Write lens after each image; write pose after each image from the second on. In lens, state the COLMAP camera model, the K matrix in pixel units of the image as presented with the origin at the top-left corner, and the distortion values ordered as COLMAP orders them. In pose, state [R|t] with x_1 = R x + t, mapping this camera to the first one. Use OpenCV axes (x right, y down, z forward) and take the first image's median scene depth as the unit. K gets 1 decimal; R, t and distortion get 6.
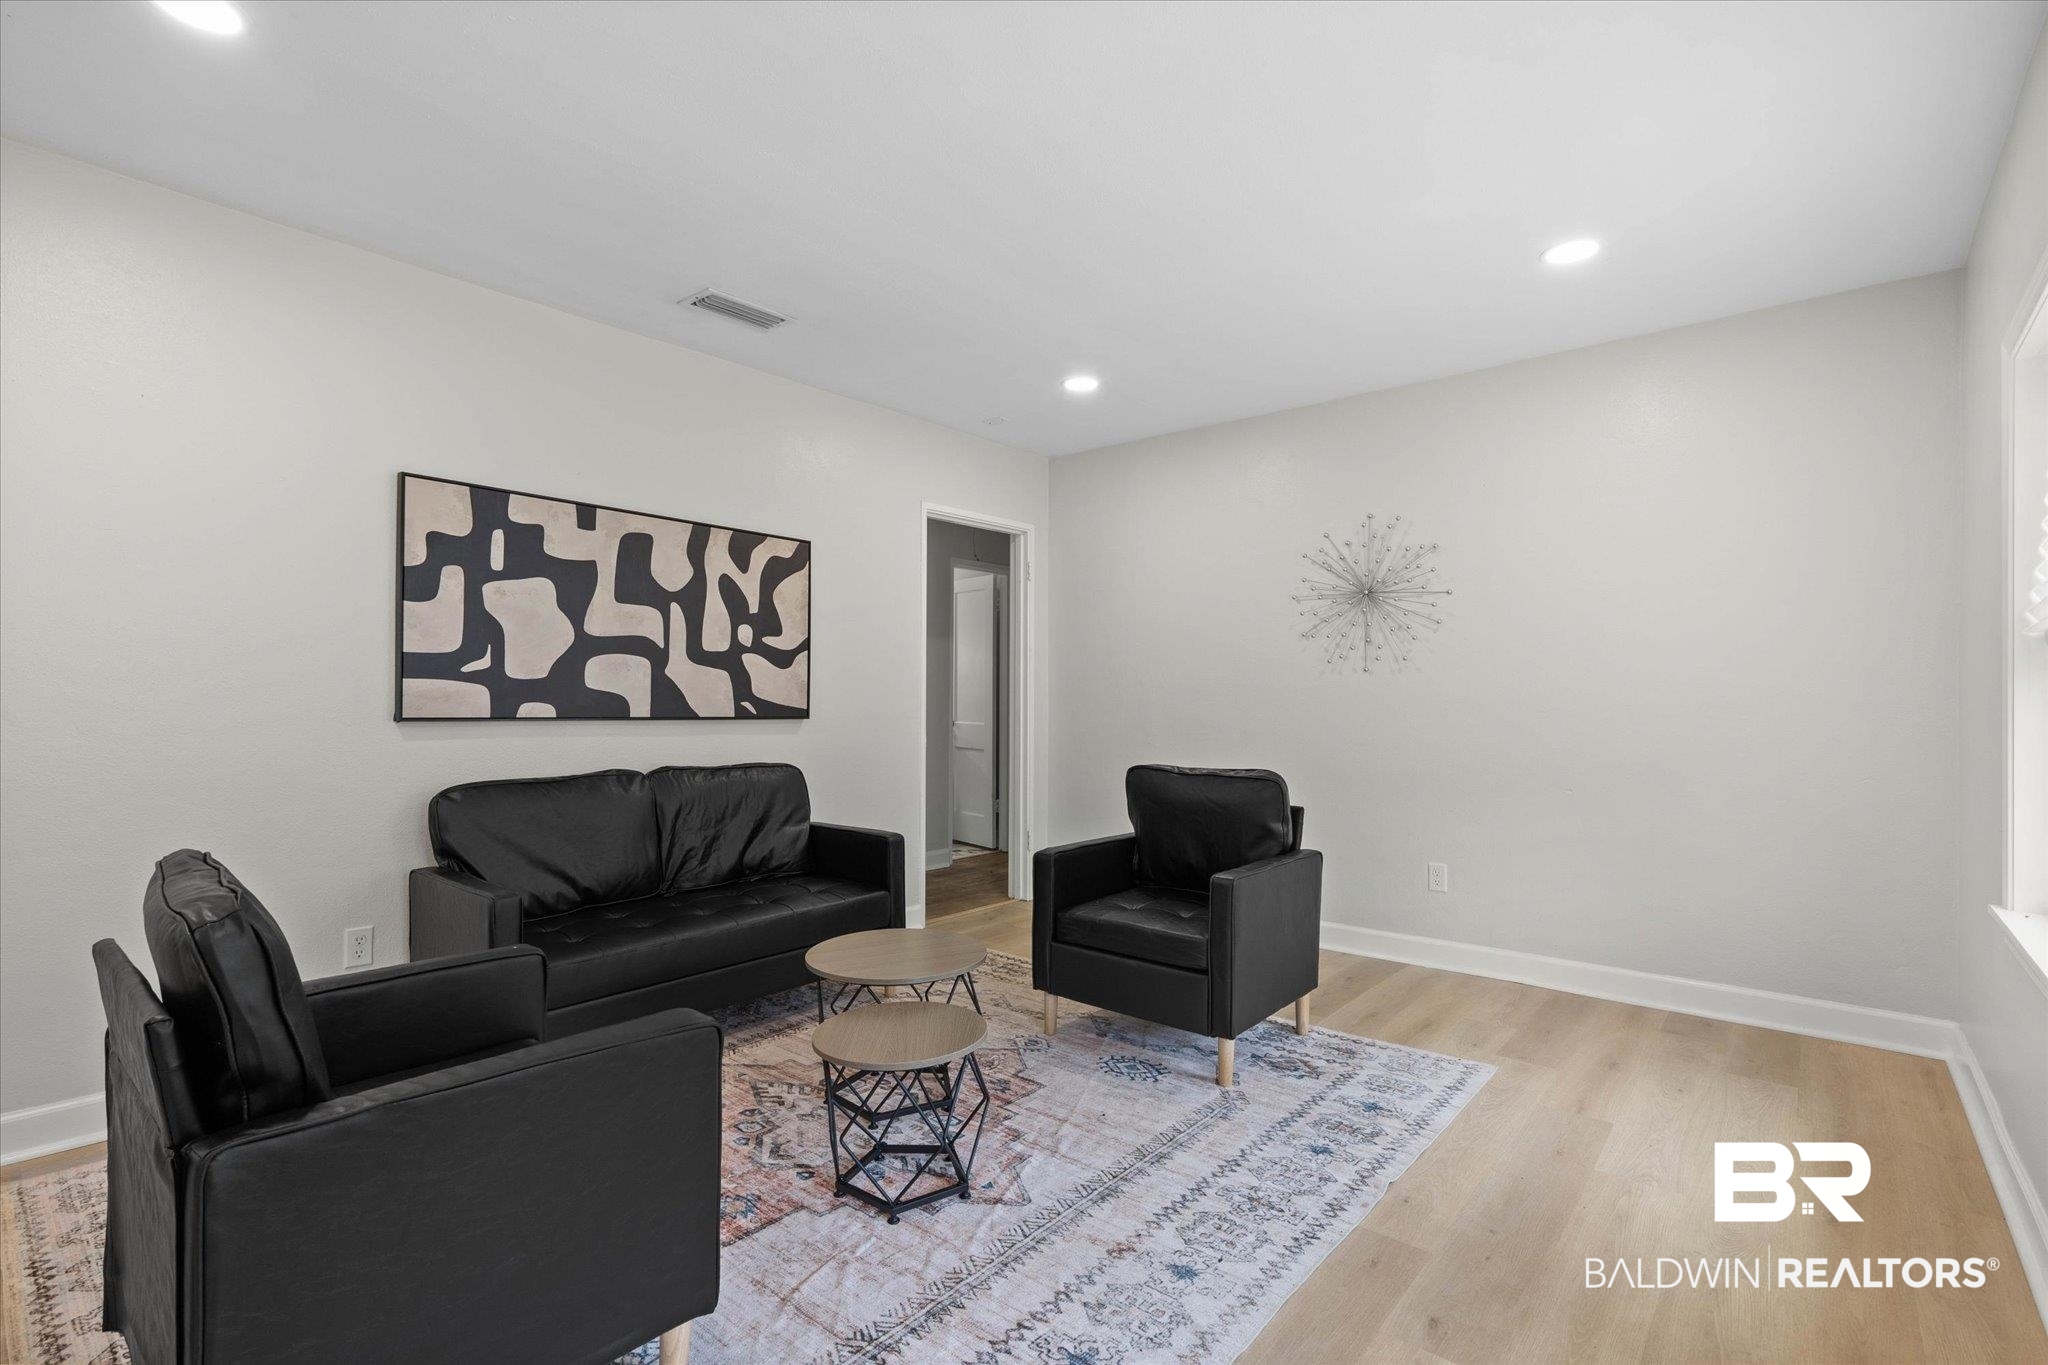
lens RADIAL K [[930.8, 0, 1024.0], [0, 930.8, 696.1], [0, 0, 1]] dist [-0.003621, -0.000303]
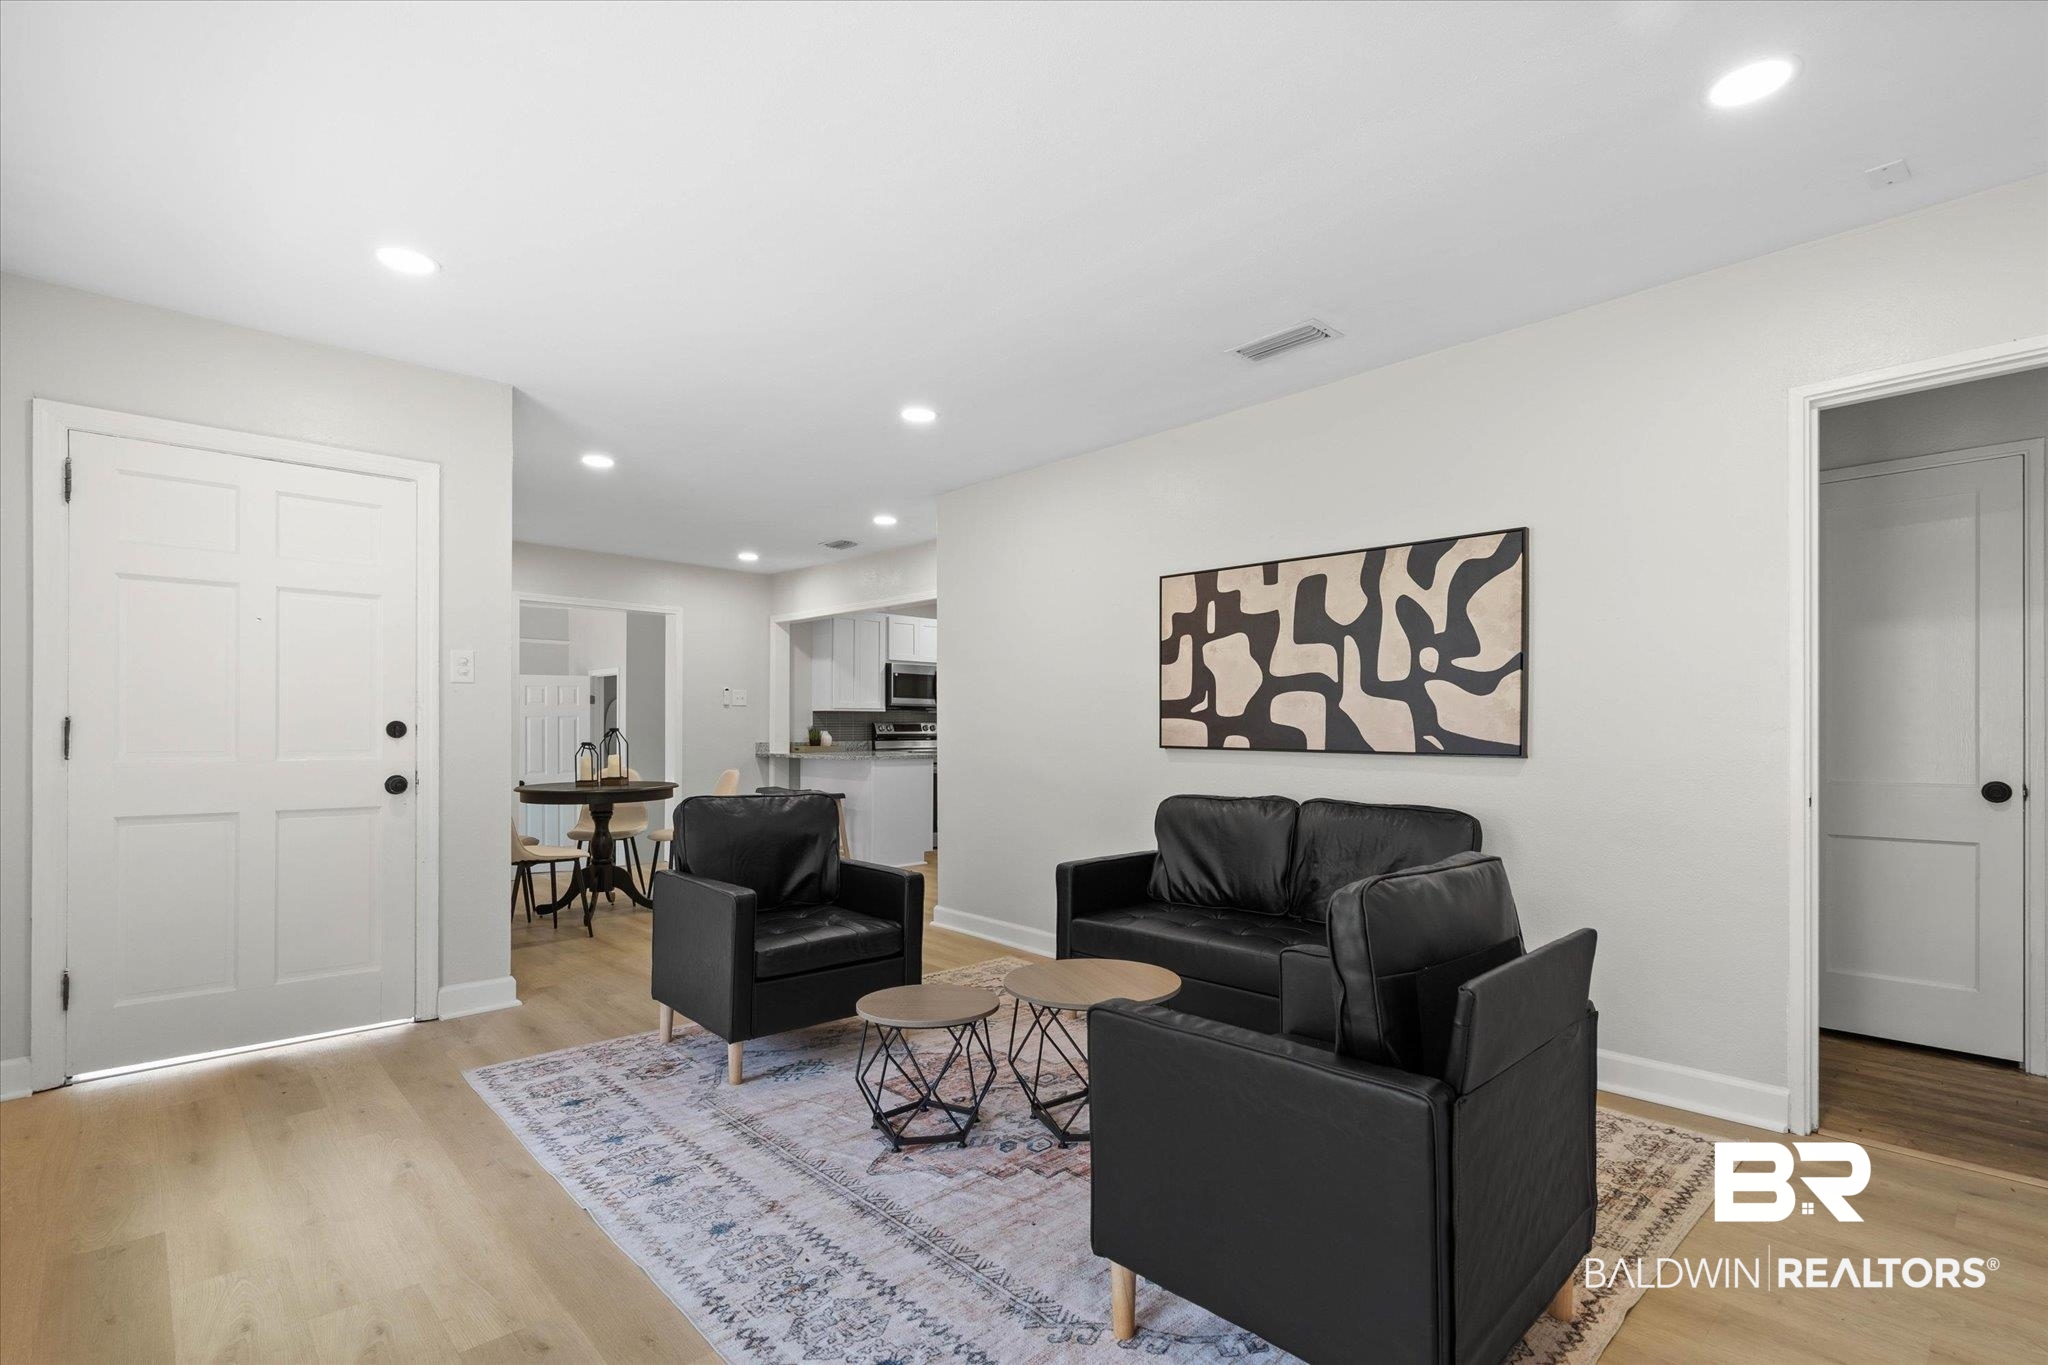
lens RADIAL K [[930.8, 0, 1021.8], [0, 930.8, 725.5], [0, 0, 1]] dist [-0.003621, -0.000303]
pose [[-0.094336, -0.010800, -0.995482, 0.690201], [0.000110, 0.999941, -0.010859, 0.006818], [0.995540, -0.001134, -0.094330, 0.795195]]
